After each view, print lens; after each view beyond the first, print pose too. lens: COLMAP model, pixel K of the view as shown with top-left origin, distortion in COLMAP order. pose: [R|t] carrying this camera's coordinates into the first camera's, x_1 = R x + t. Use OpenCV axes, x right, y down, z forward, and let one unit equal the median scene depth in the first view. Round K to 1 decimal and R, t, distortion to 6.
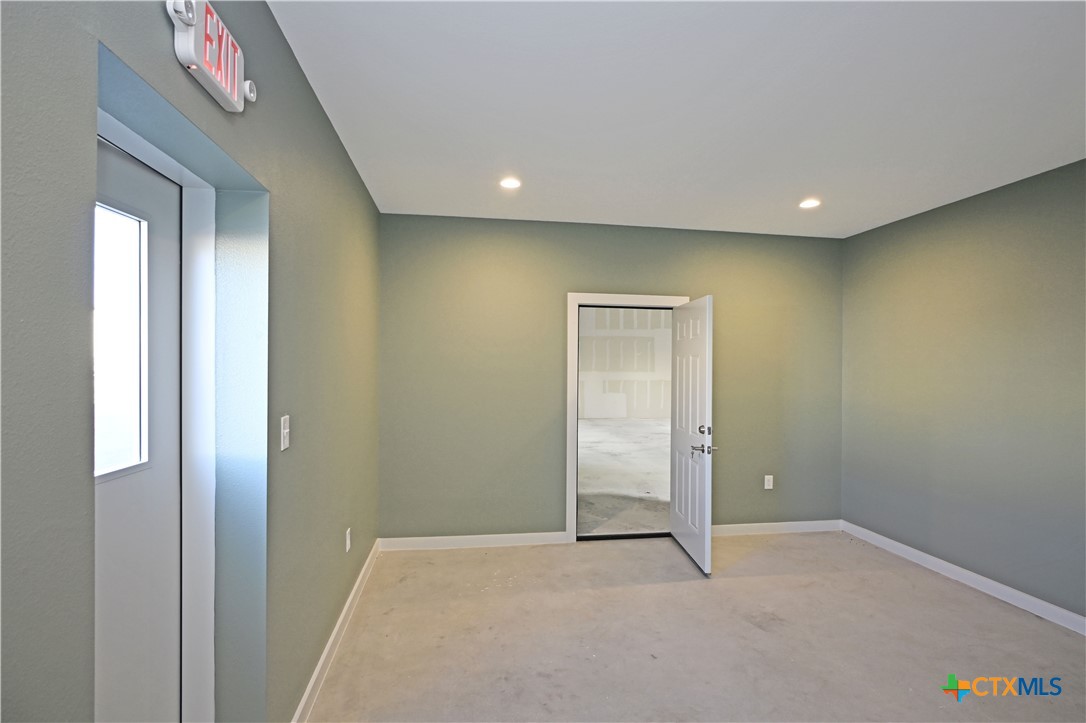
lens RADIAL K [[541.6, 0, 543.0], [0, 541.6, 361.5], [0, 0, 1]] dist [-0.001352, 0.000097]
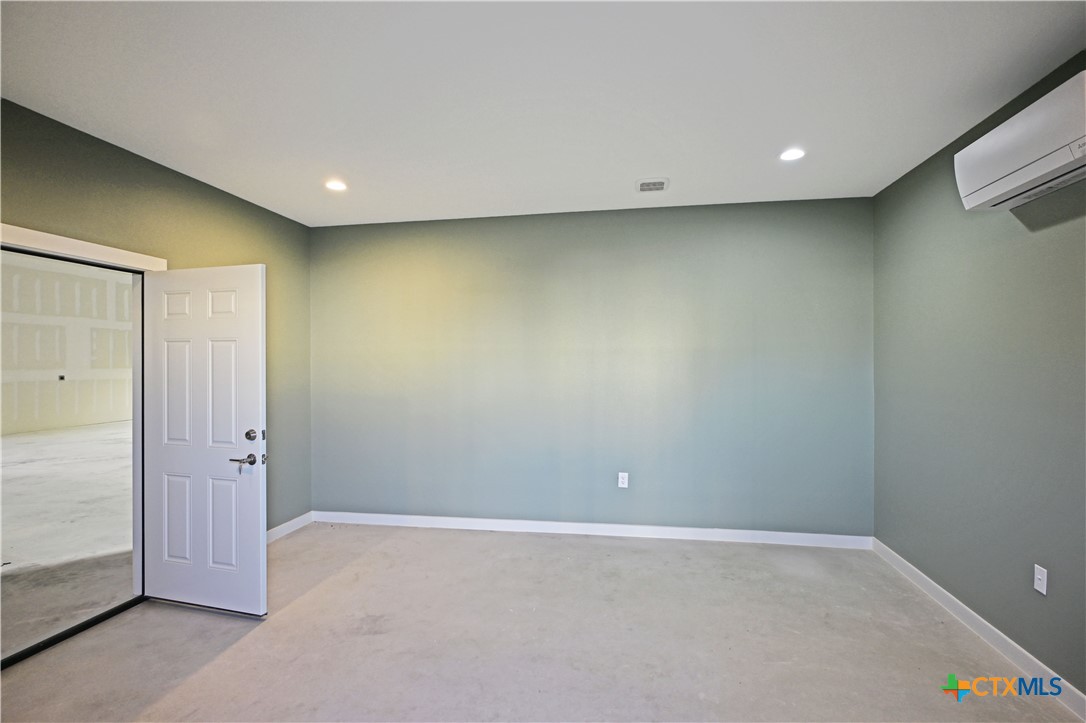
lens RADIAL K [[535.8, 0, 543.0], [0, 535.8, 361.5], [0, 0, 1]] dist [0.003396, 0.001450]
pose [[0.320890, -0.008990, 0.947074, -0.306503], [0.007000, 0.999950, 0.007120, 0.017315], [-0.947091, 0.004345, 0.320937, 0.355755]]
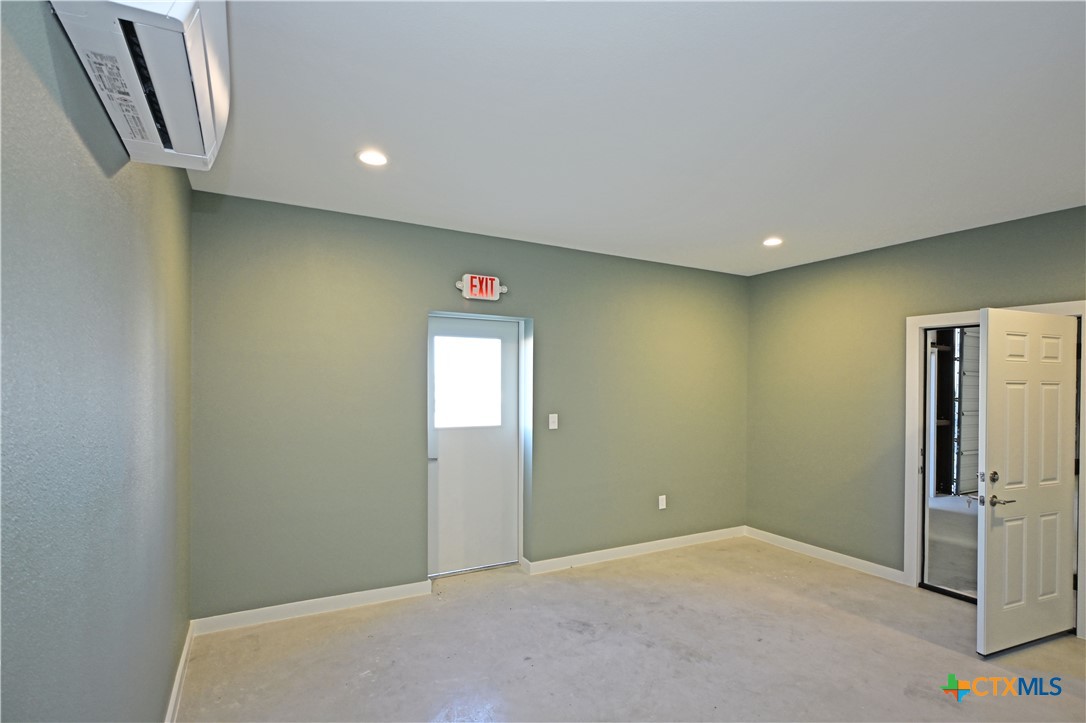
lens RADIAL K [[514.0, 0, 543.1], [0, 514.0, 396.7], [0, 0, 1]] dist [-0.000484, 0.000235]
pose [[0.335176, 0.004707, -0.942144, 0.805928], [-0.002904, 0.999988, 0.003963, 0.010888], [0.942151, 0.001408, 0.335186, 0.135405]]
